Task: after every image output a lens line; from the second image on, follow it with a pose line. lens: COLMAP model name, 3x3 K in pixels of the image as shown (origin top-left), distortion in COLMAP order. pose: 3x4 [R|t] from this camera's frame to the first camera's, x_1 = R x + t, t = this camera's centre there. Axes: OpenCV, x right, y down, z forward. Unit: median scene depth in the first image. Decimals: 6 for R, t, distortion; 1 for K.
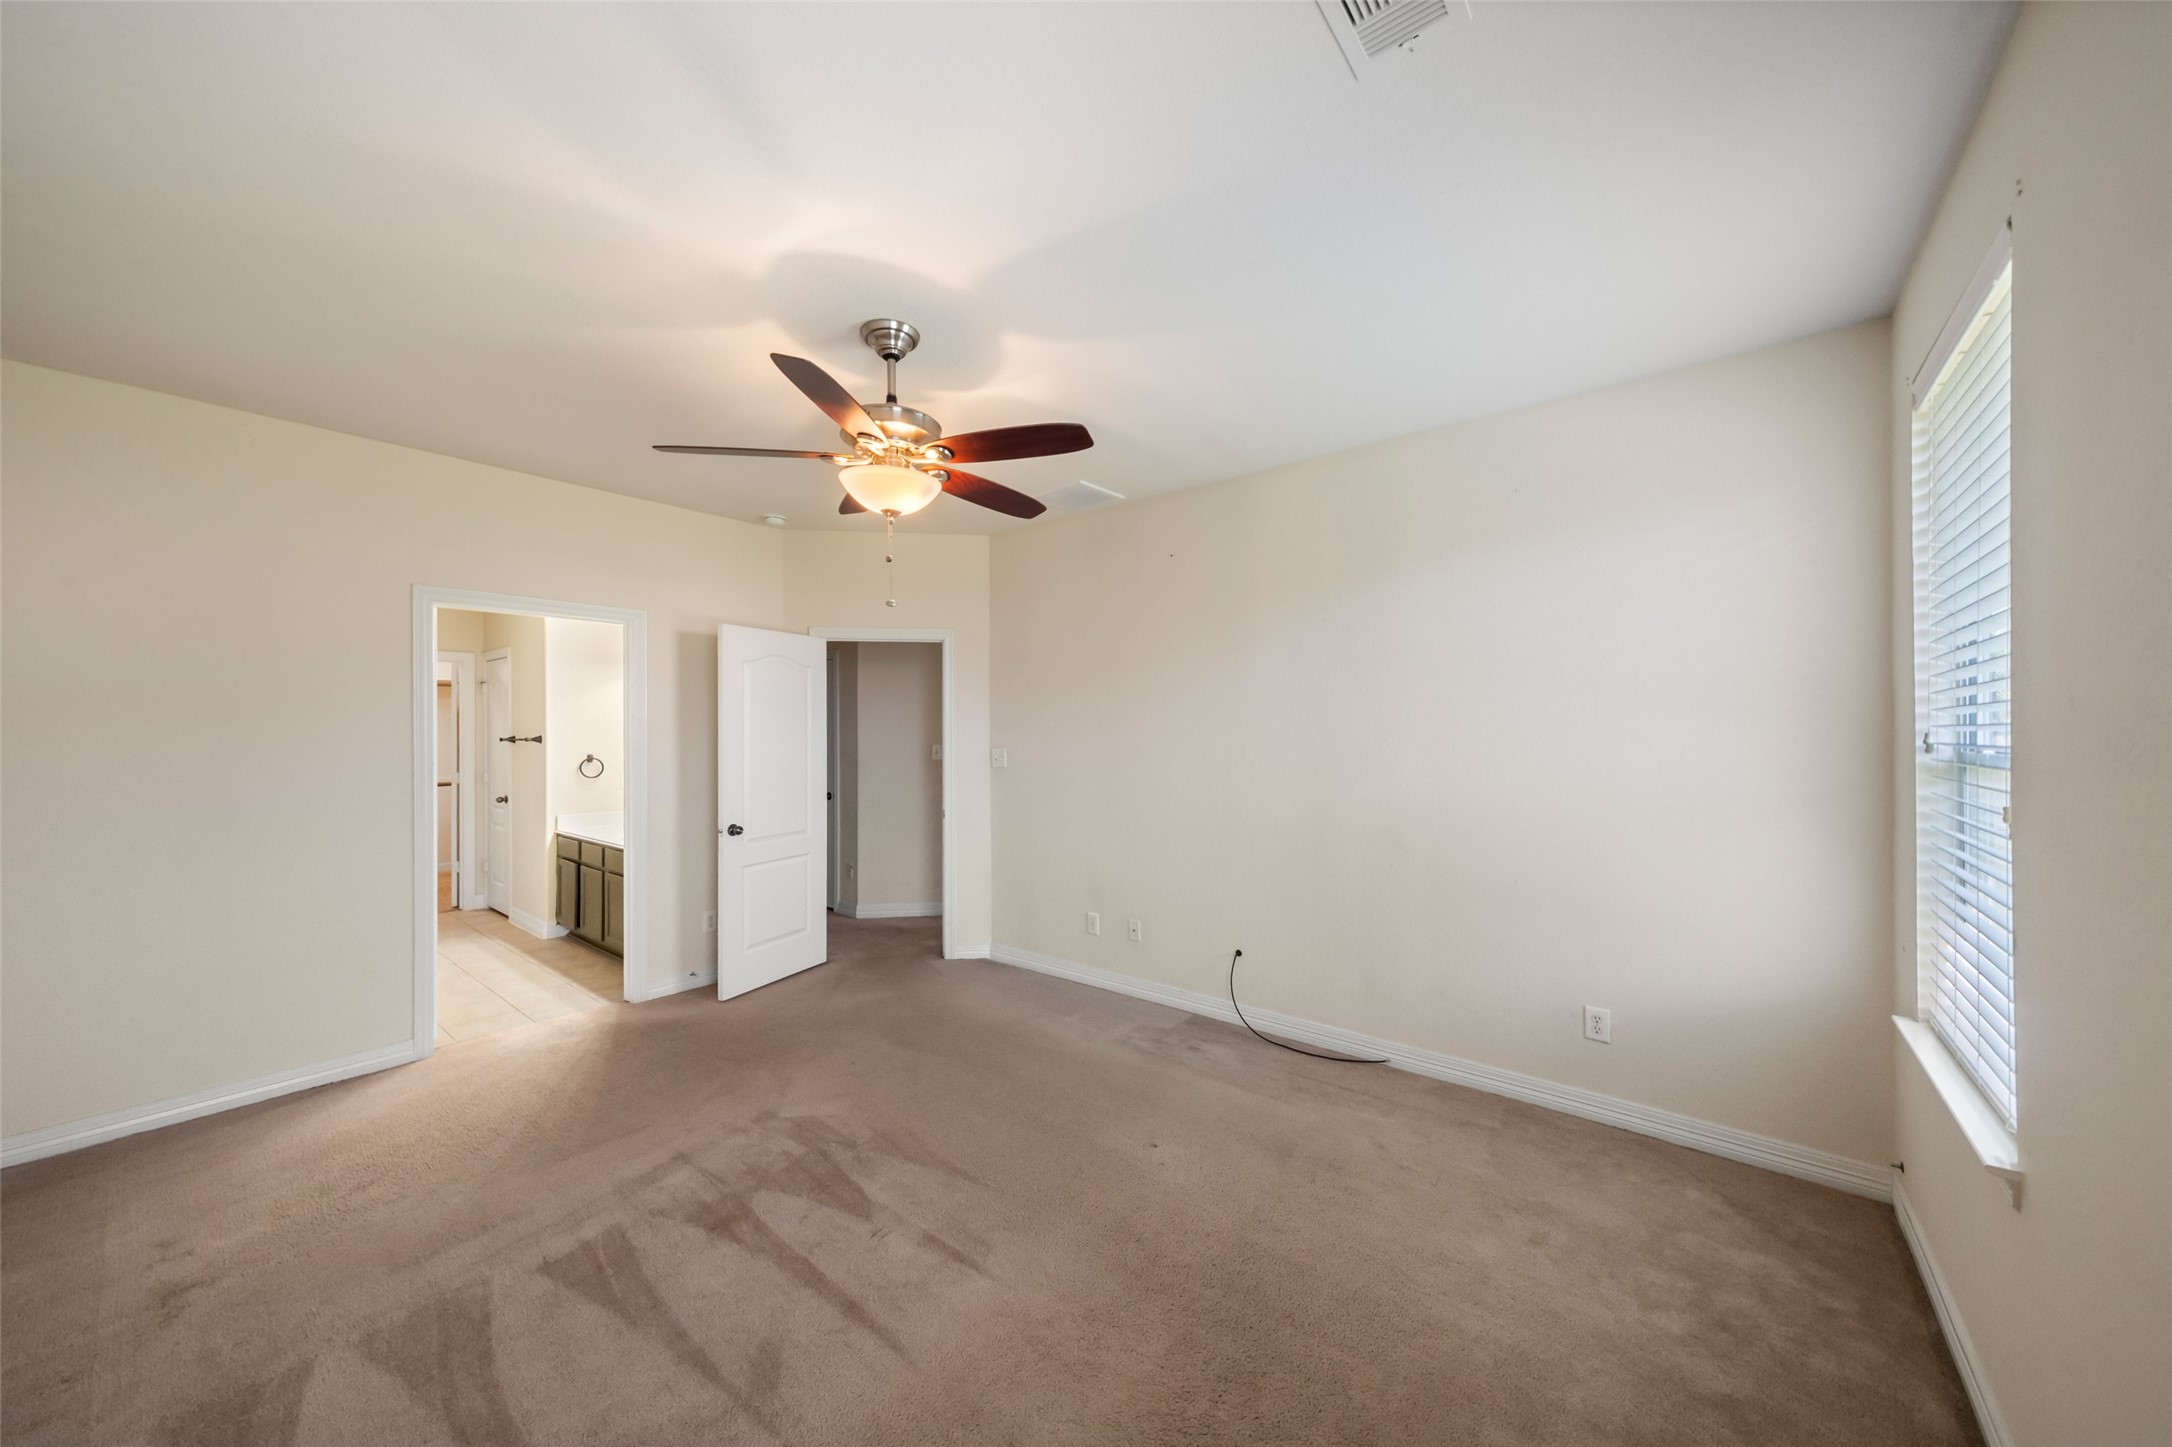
lens RADIAL K [[761.4, 0, 1080.0], [0, 761.4, 706.5], [0, 0, 1]] dist [-0.005382, 0.000214]
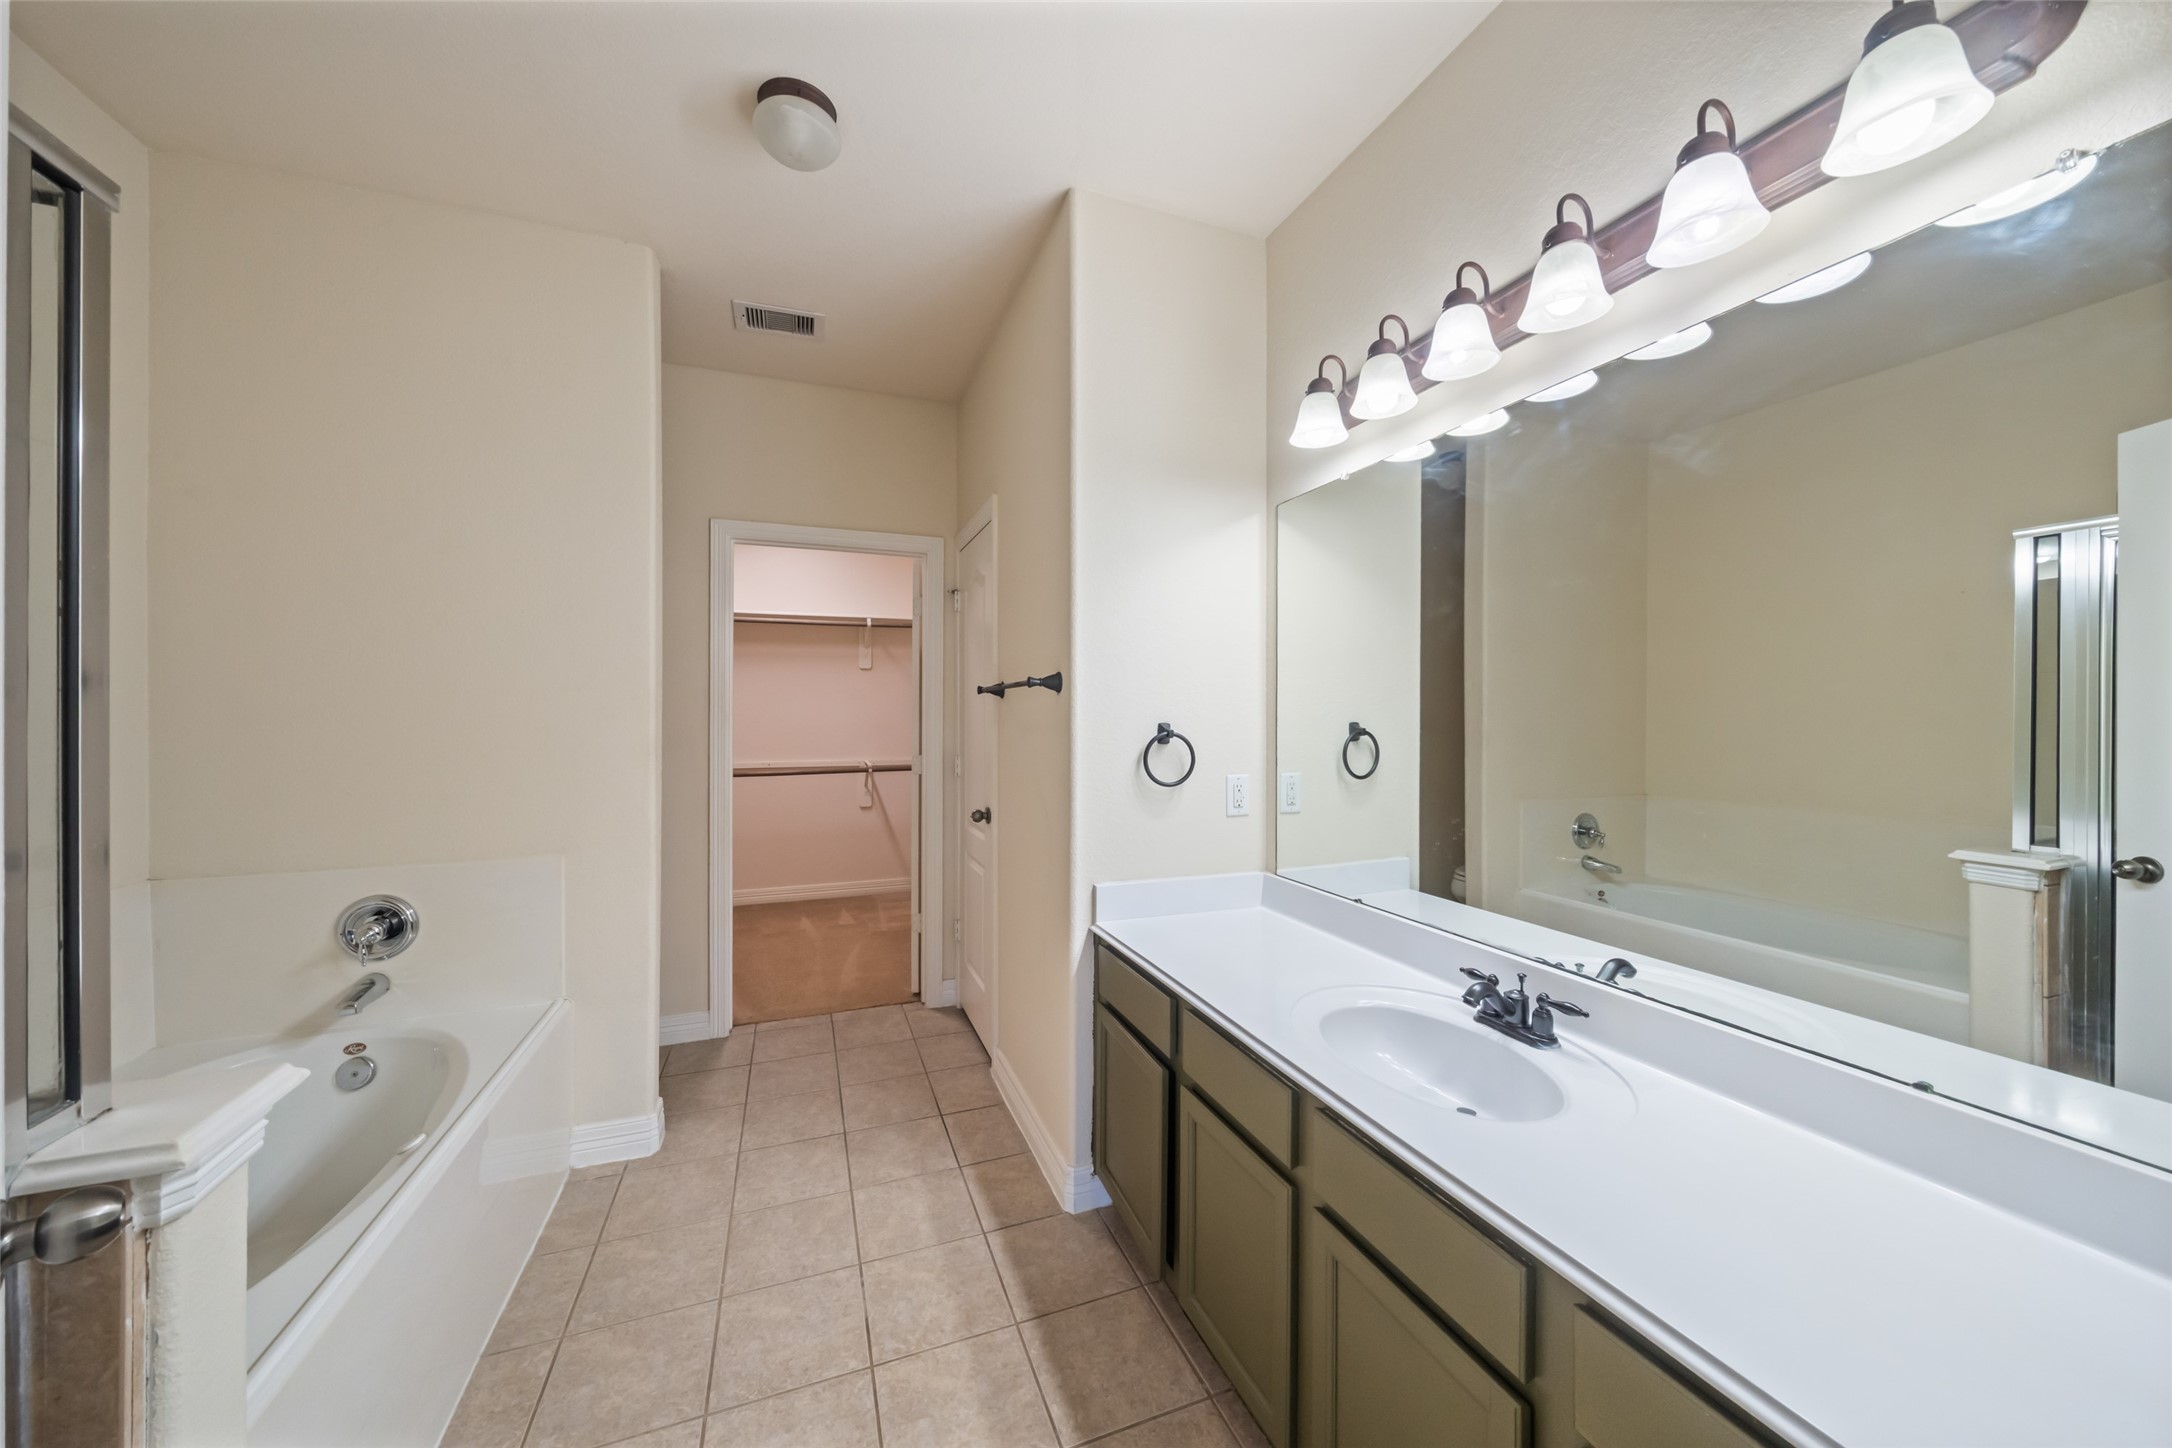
lens RADIAL K [[761.4, 0, 1080.0], [0, 761.4, 707.0], [0, 0, 1]] dist [-0.005382, 0.000214]
pose [[0.863487, 0.007744, -0.504311, -0.467254], [-0.004986, 0.999964, 0.006817, 0.049967], [0.504346, -0.003372, 0.863495, 0.618861]]
